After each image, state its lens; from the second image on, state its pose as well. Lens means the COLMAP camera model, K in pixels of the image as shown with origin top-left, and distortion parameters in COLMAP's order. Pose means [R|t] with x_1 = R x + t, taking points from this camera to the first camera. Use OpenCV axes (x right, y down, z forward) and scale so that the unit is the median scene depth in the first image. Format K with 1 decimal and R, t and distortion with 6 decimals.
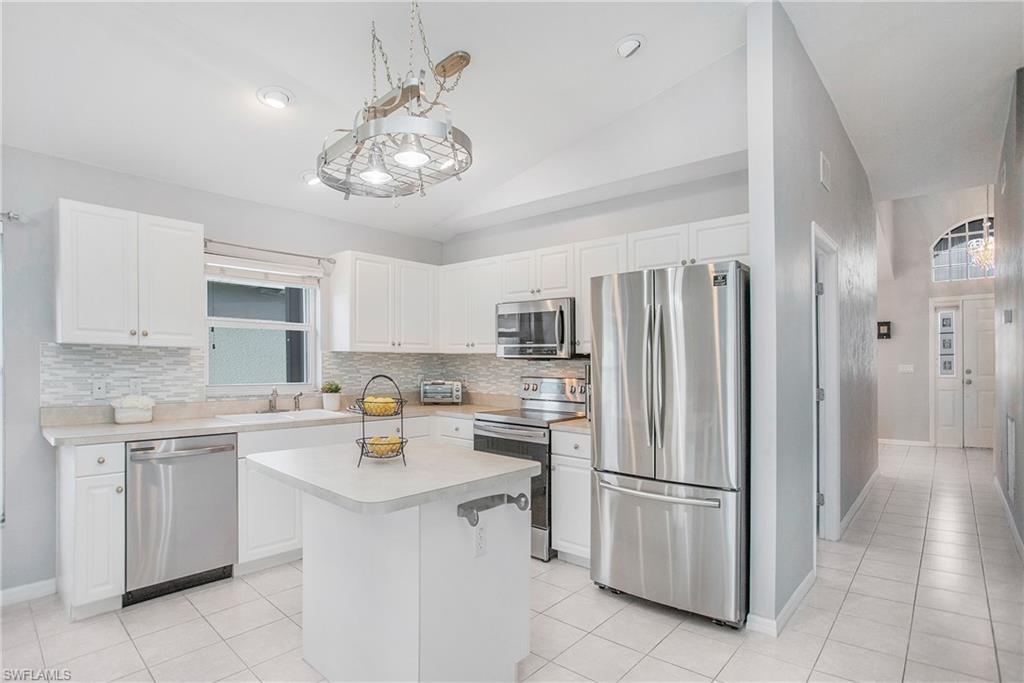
lens RADIAL K [[505.4, 0, 542.4], [0, 505.4, 343.0], [0, 0, 1]] dist [-0.000119, 0.000850]
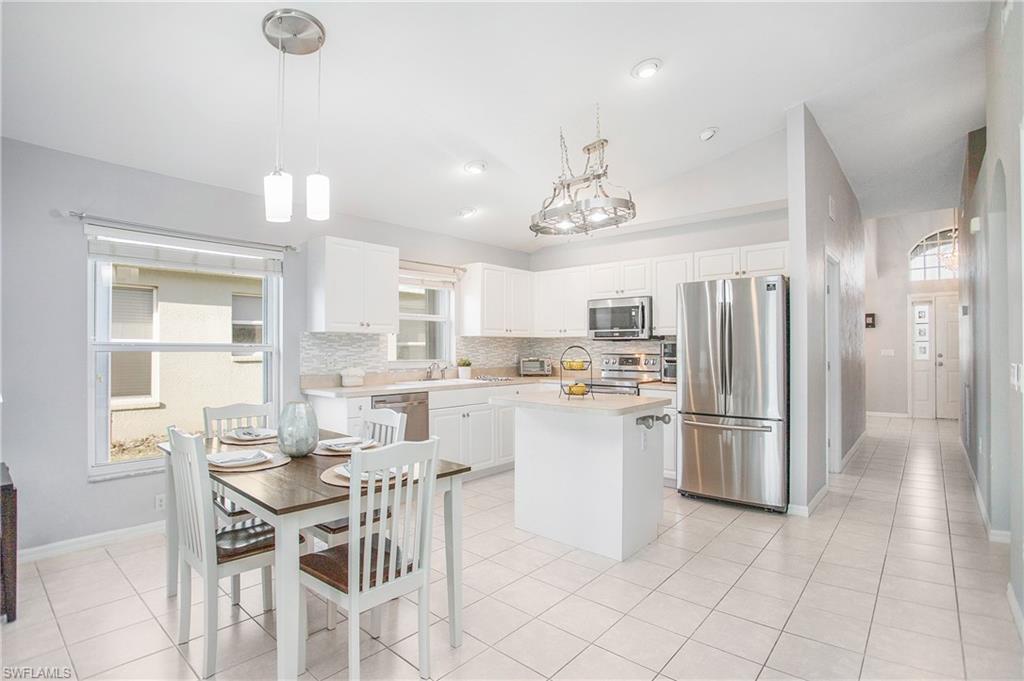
lens RADIAL K [[500.8, 0, 512.0], [0, 500.8, 340.5], [0, 0, 1]] dist [0.049105, -0.037656]
pose [[0.999982, -0.002303, -0.005450, -0.277842], [0.002329, 0.999985, 0.004881, 0.022515], [0.005439, -0.004893, 0.999973, -0.355581]]
